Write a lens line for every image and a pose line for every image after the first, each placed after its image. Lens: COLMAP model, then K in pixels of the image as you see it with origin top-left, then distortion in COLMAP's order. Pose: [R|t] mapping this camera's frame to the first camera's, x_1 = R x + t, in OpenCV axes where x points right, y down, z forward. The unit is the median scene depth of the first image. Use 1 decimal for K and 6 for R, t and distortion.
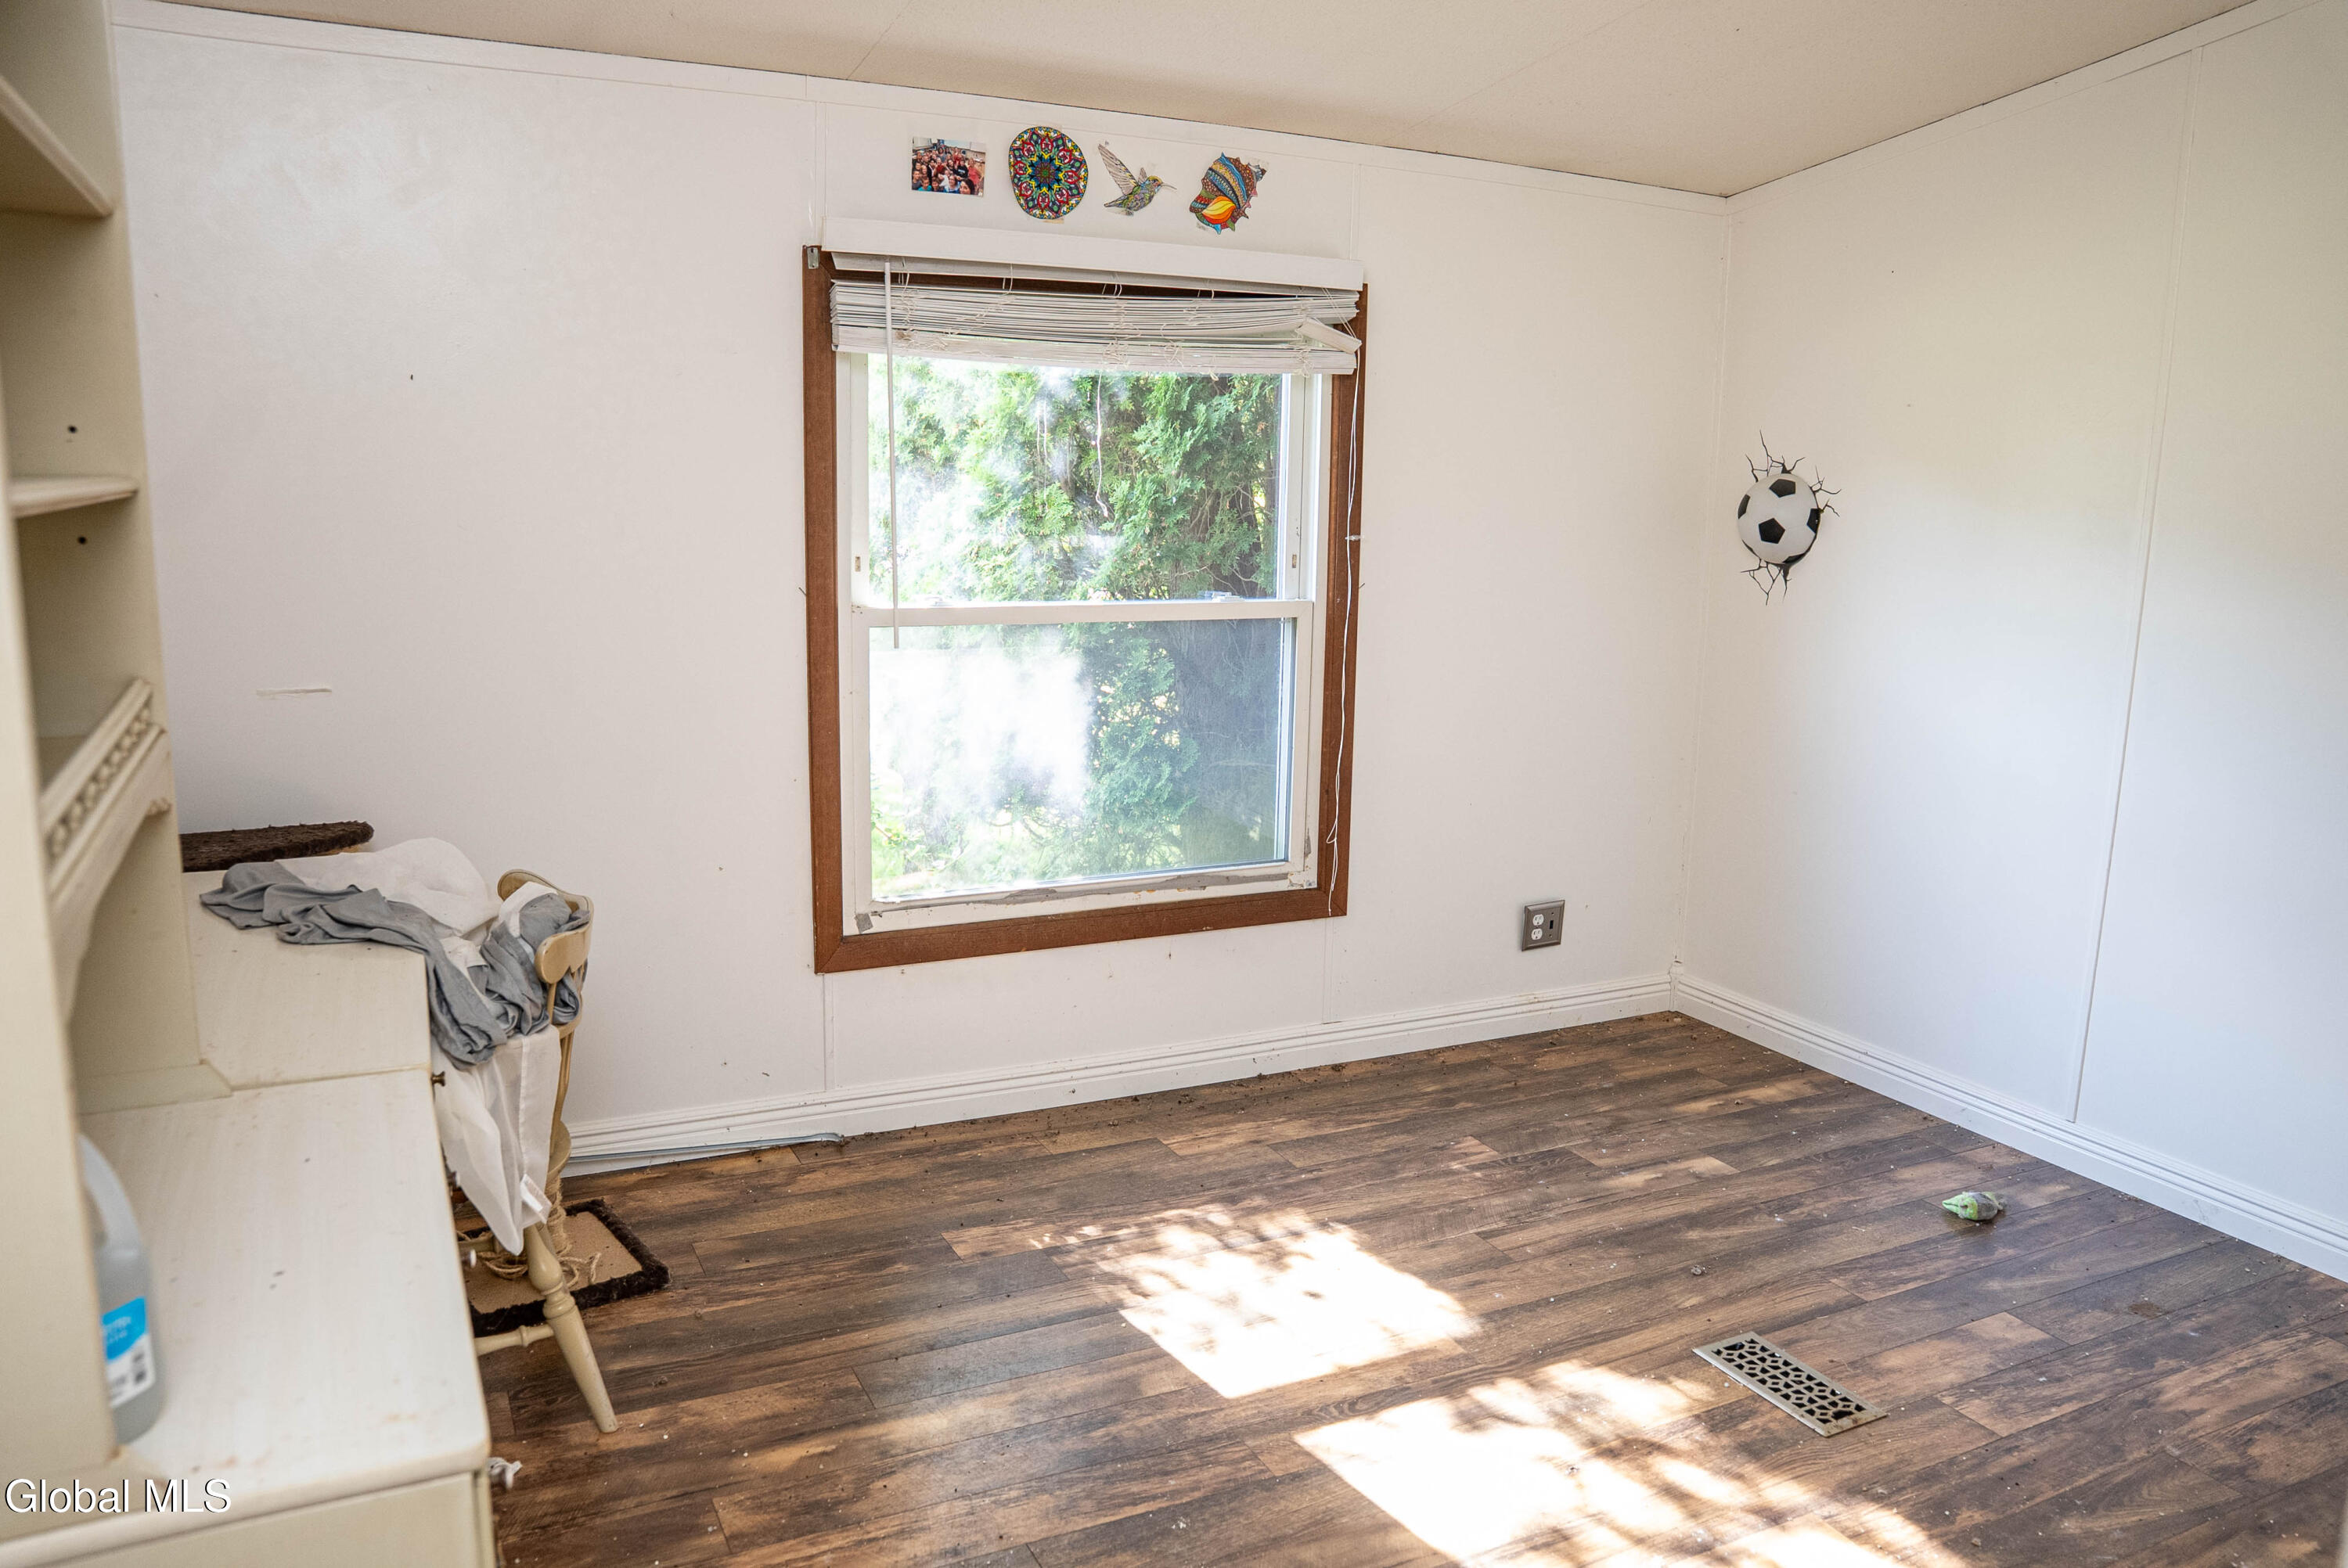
lens RADIAL K [[1647.5, 0, 1121.0], [0, 1647.5, 777.7], [0, 0, 1]] dist [-0.070064, 0.002982]
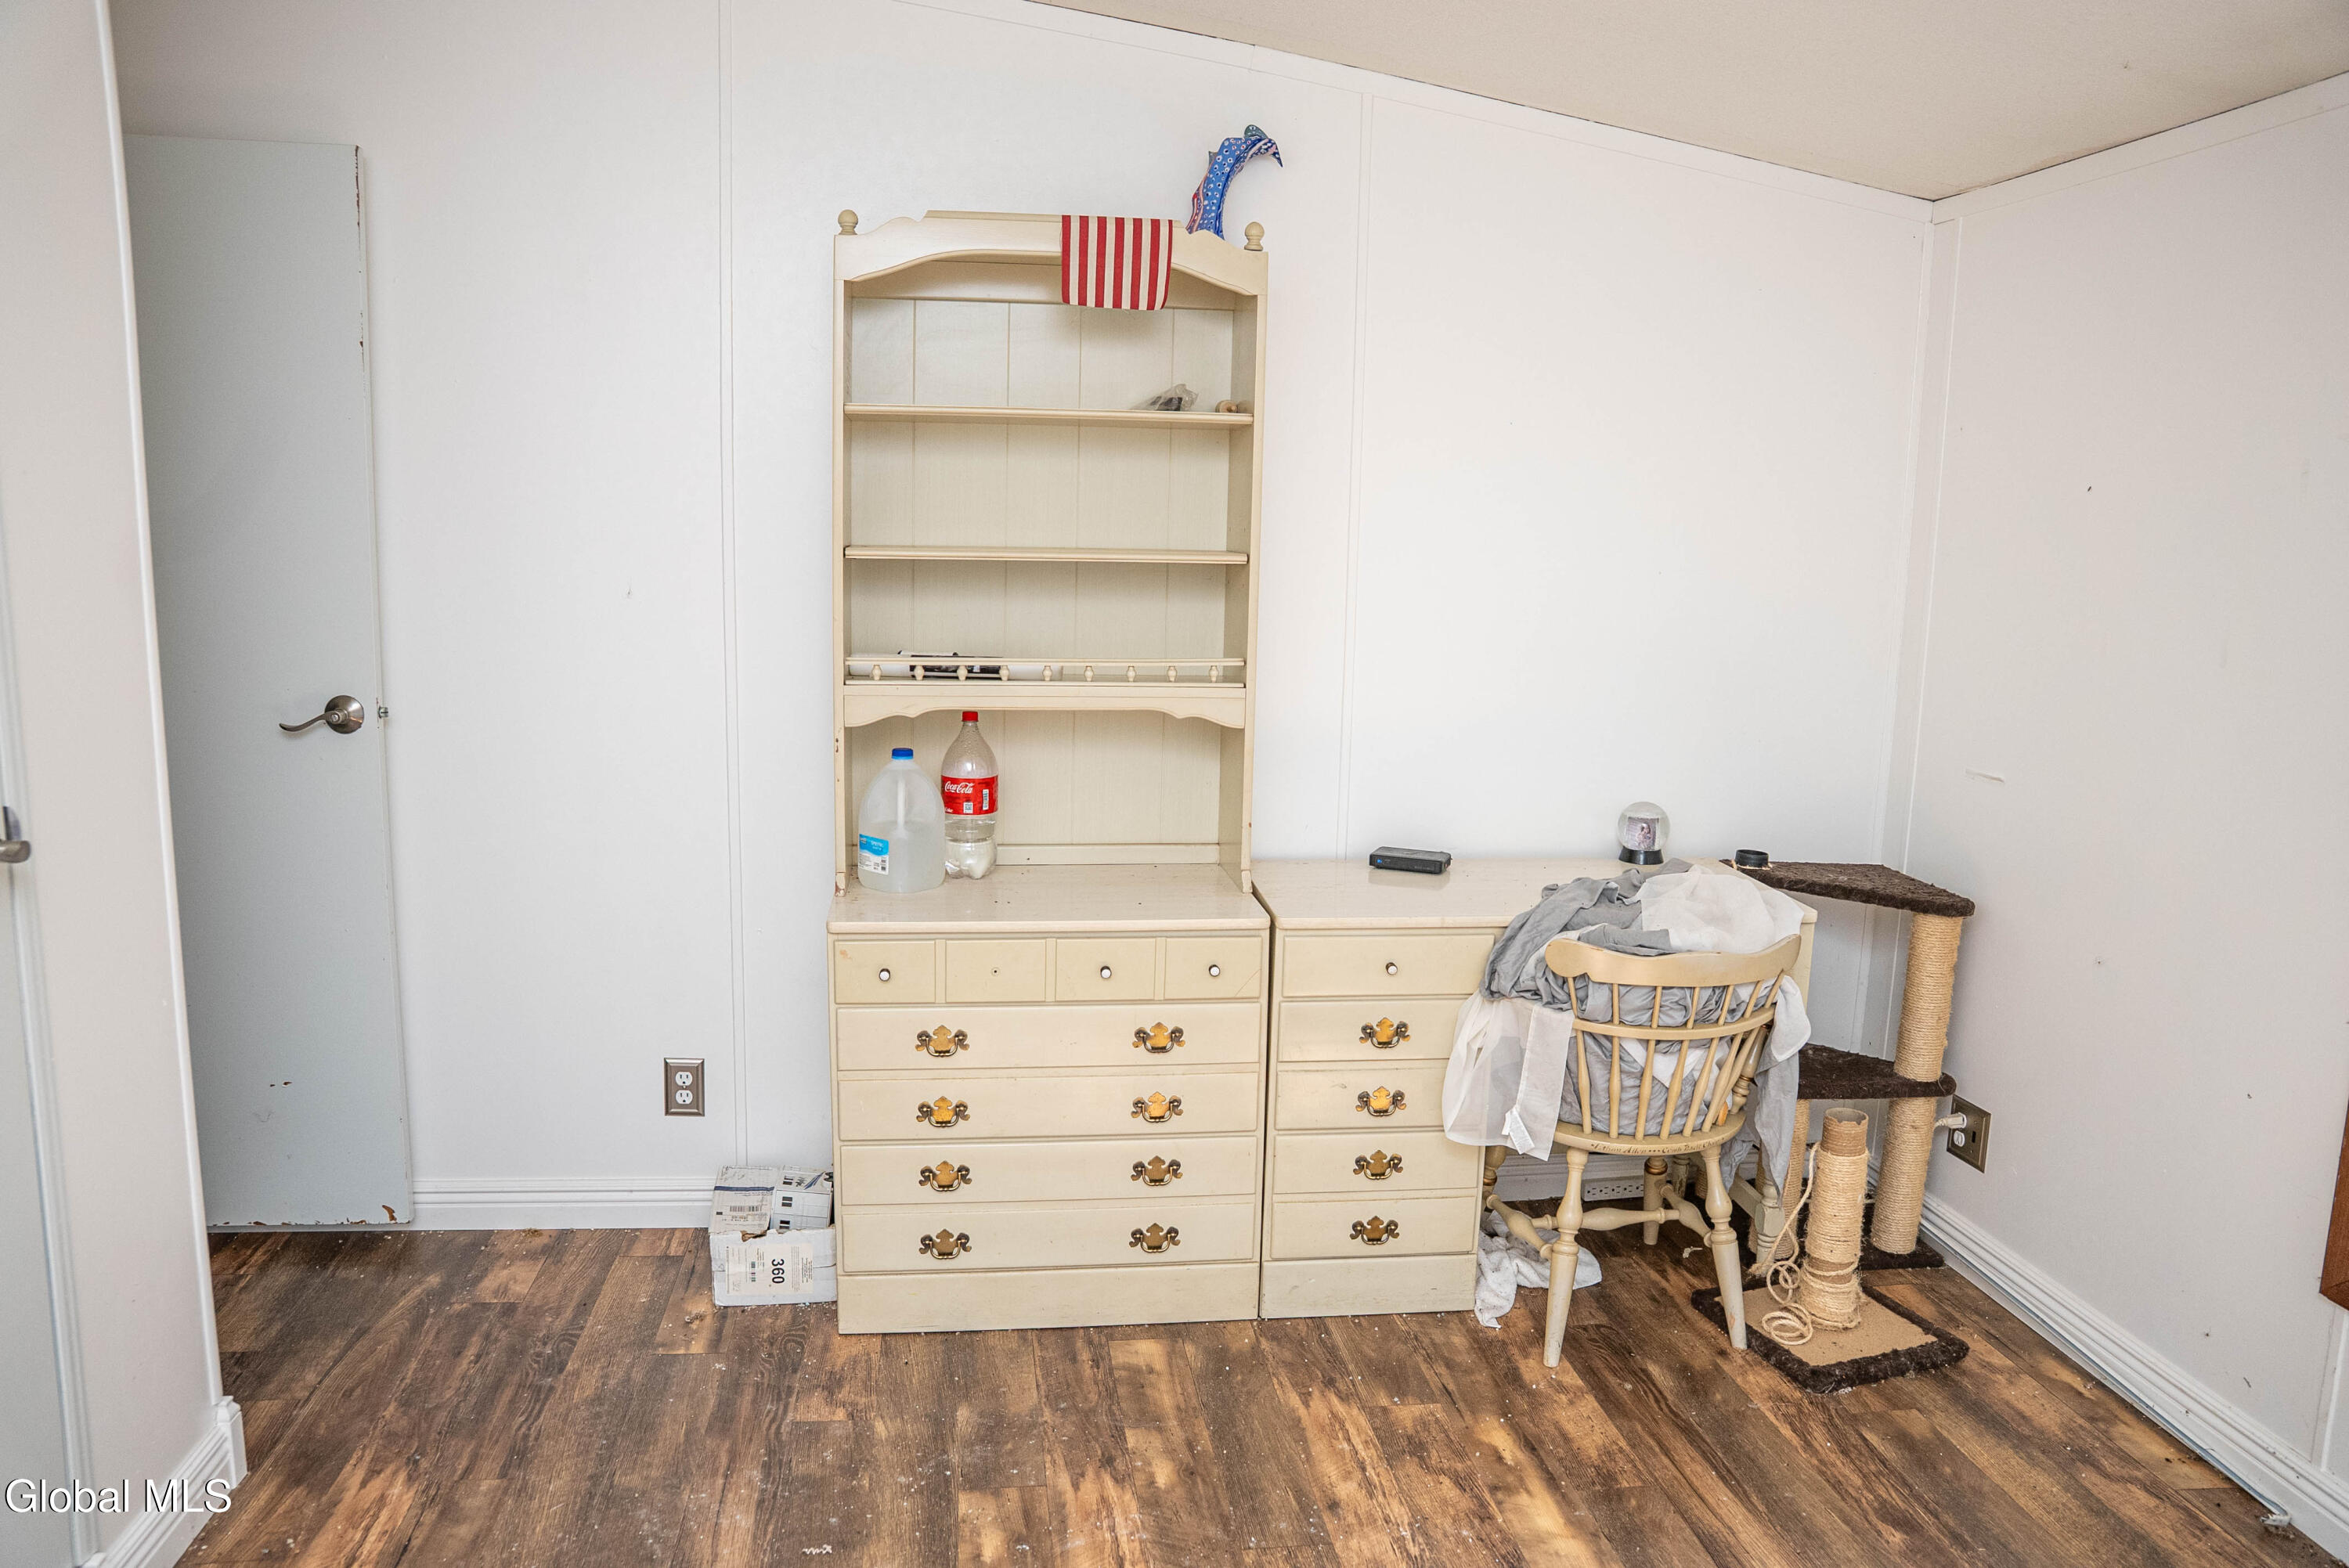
lens RADIAL K [[1648.3, 0, 1121.5], [0, 1648.3, 777.7], [0, 0, 1]] dist [-0.070064, 0.002982]
pose [[-0.336532, 0.115914, -0.934511, 0.849526], [-0.188371, 0.964050, 0.187413, -0.169489], [0.922639, 0.239105, -0.302599, 0.989337]]
